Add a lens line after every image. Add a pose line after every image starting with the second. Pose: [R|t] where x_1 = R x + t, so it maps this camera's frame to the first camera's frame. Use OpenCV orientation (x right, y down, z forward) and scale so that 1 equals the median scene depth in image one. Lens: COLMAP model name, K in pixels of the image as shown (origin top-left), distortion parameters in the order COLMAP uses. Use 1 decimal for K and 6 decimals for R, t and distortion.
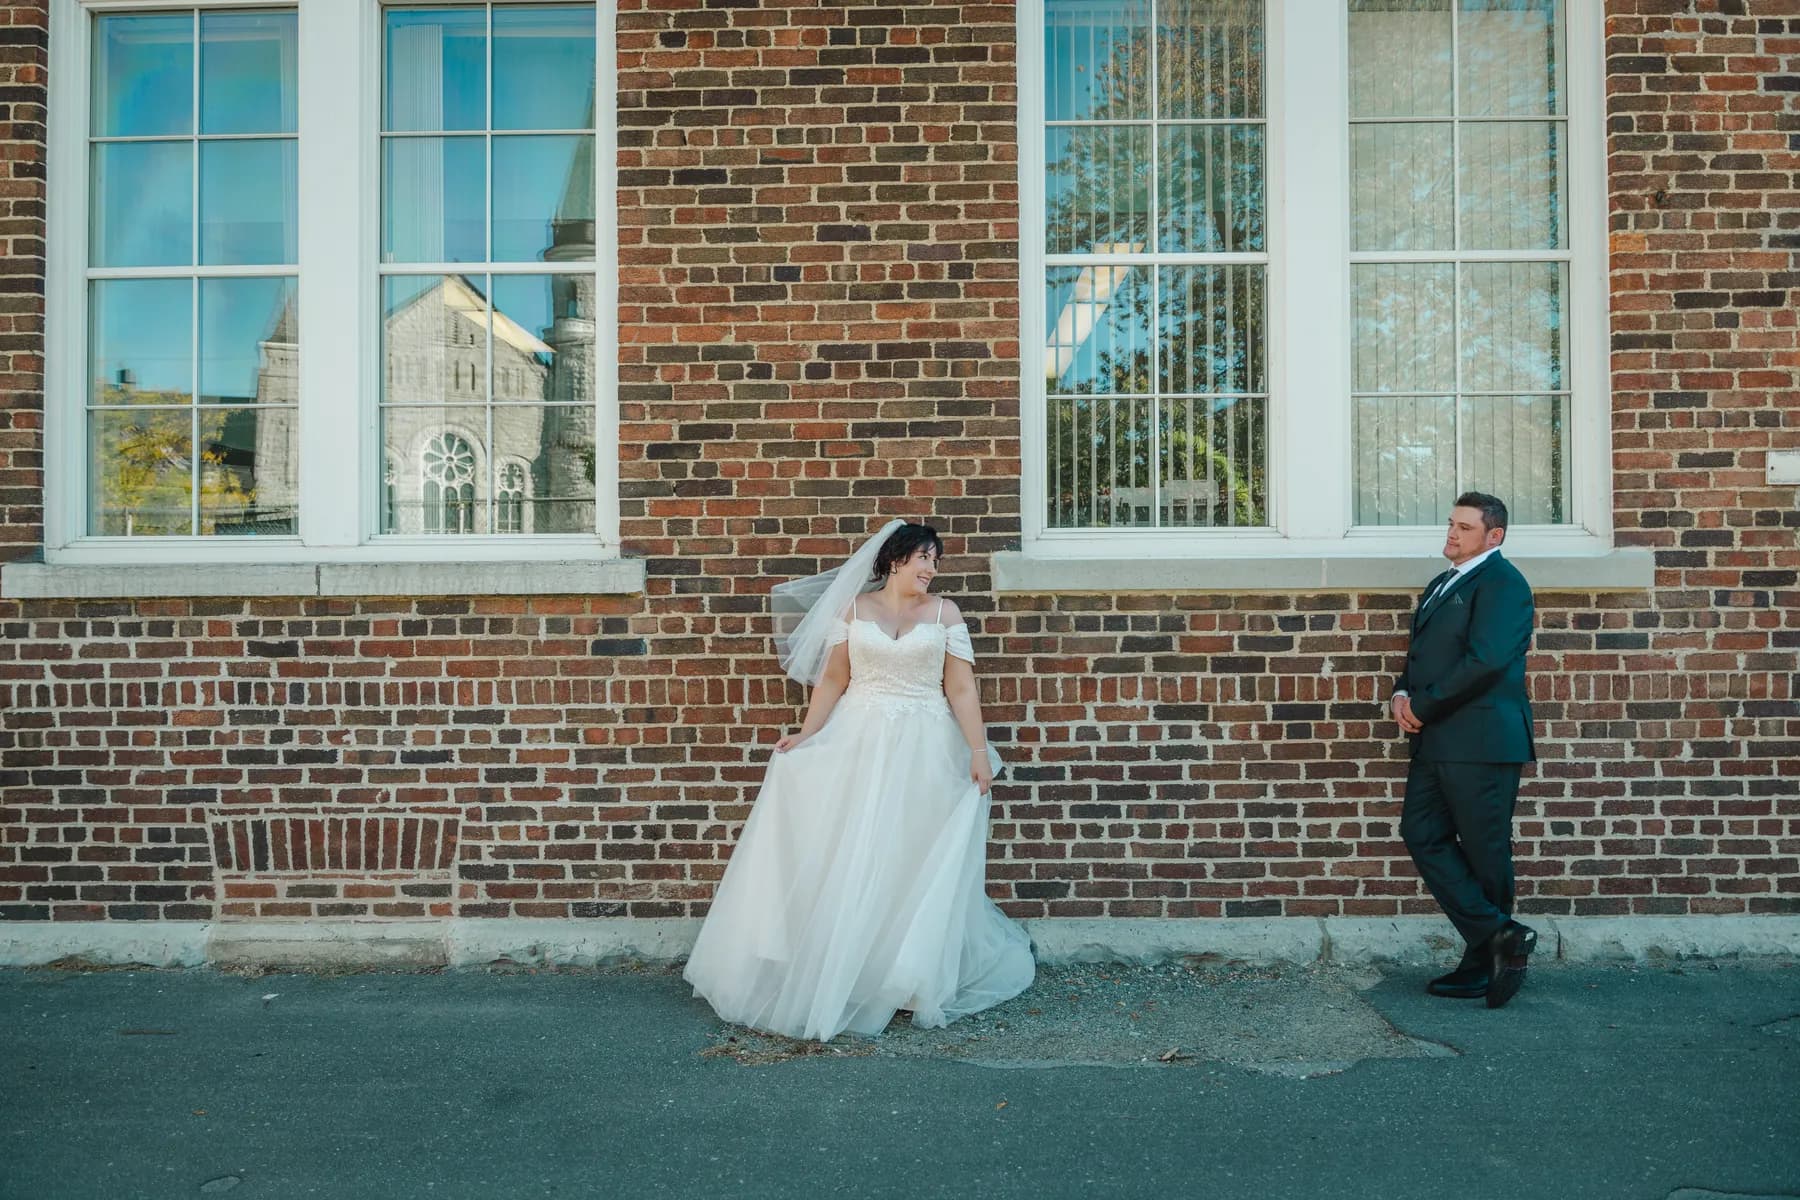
lens RADIAL K [[1207.0, 0, 900.0], [0, 1207.0, 600.0], [0, 0, 1]] dist [0.004107, -0.009967]
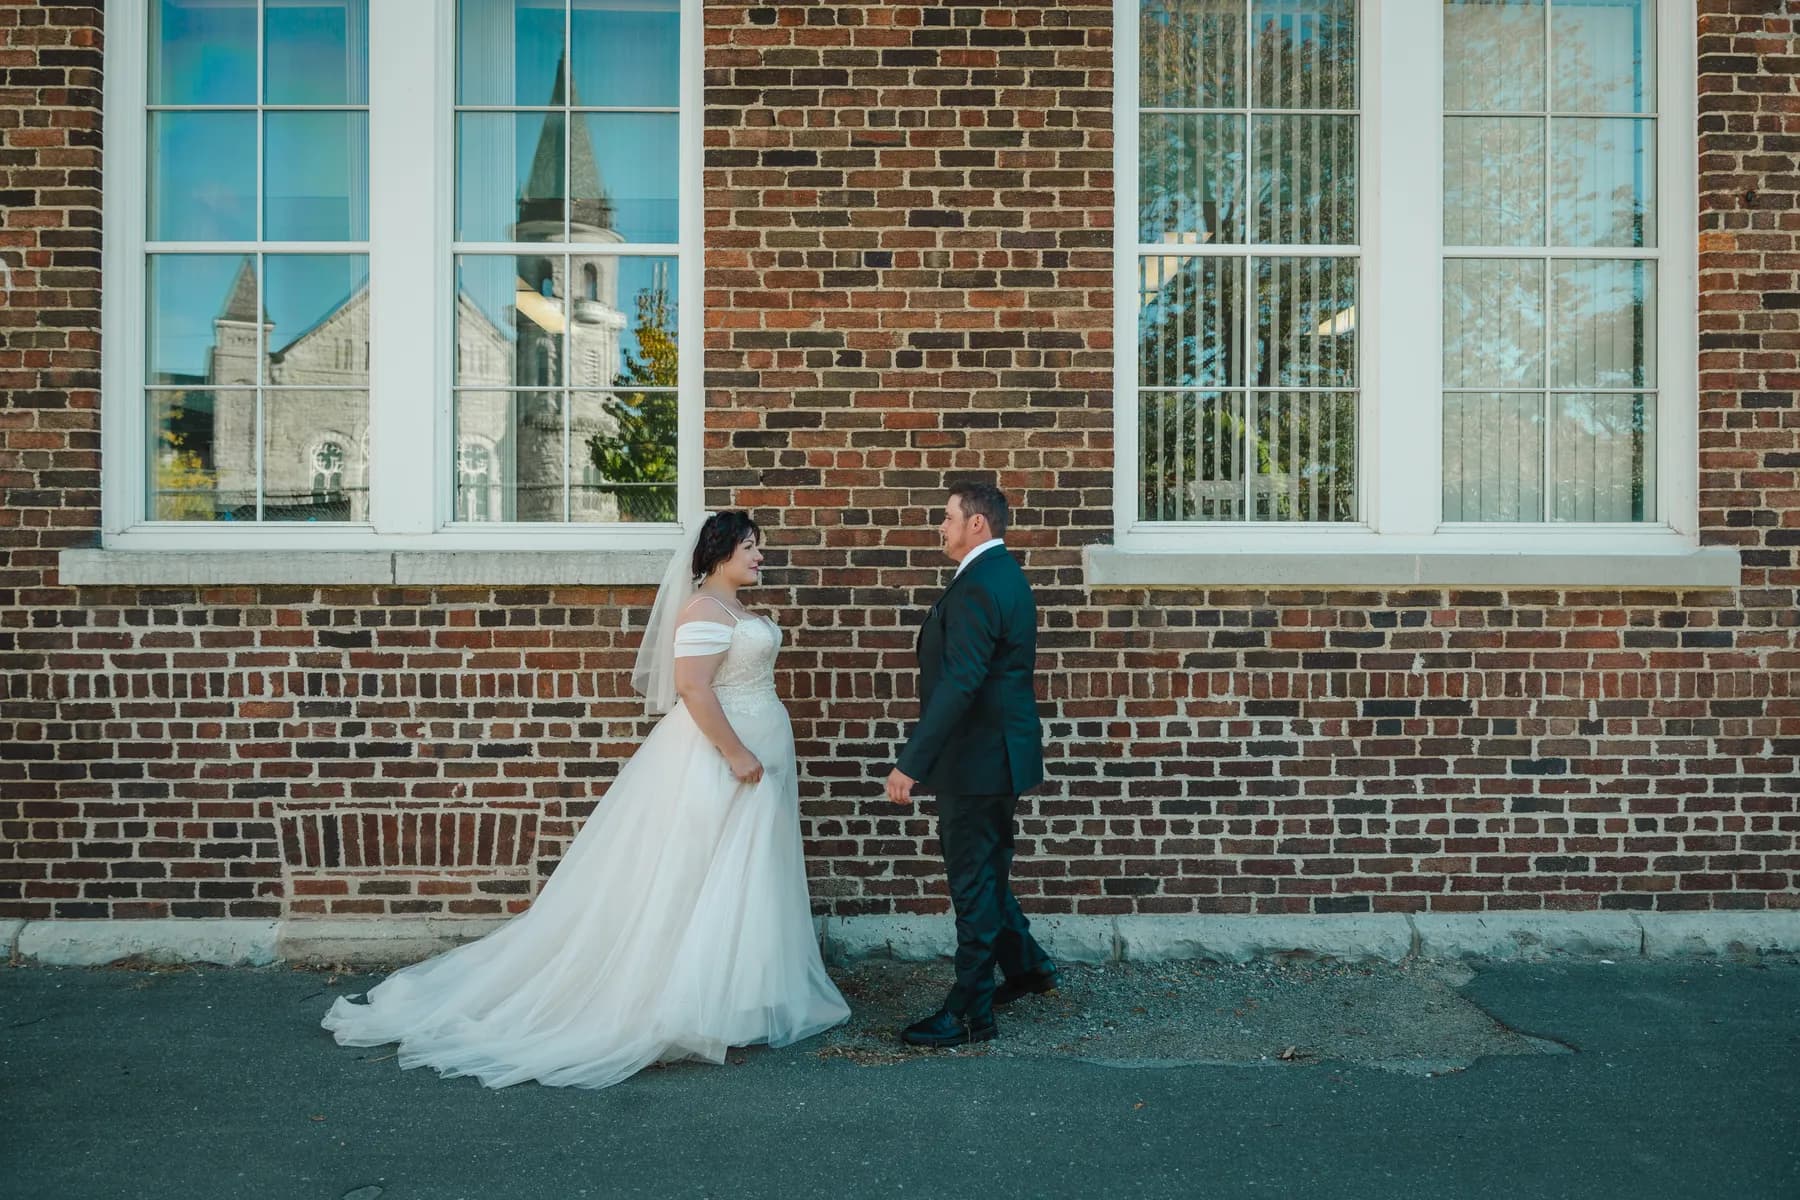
lens RADIAL K [[1207.4, 0, 859.0], [0, 1207.4, 602.6], [0, 0, 1]] dist [0.003747, -0.010975]
pose [[0.999466, 0.006843, 0.031938, -0.138831], [-0.007238, 0.999899, 0.012262, -0.003622], [-0.031851, -0.012486, 0.999415, 0.017586]]
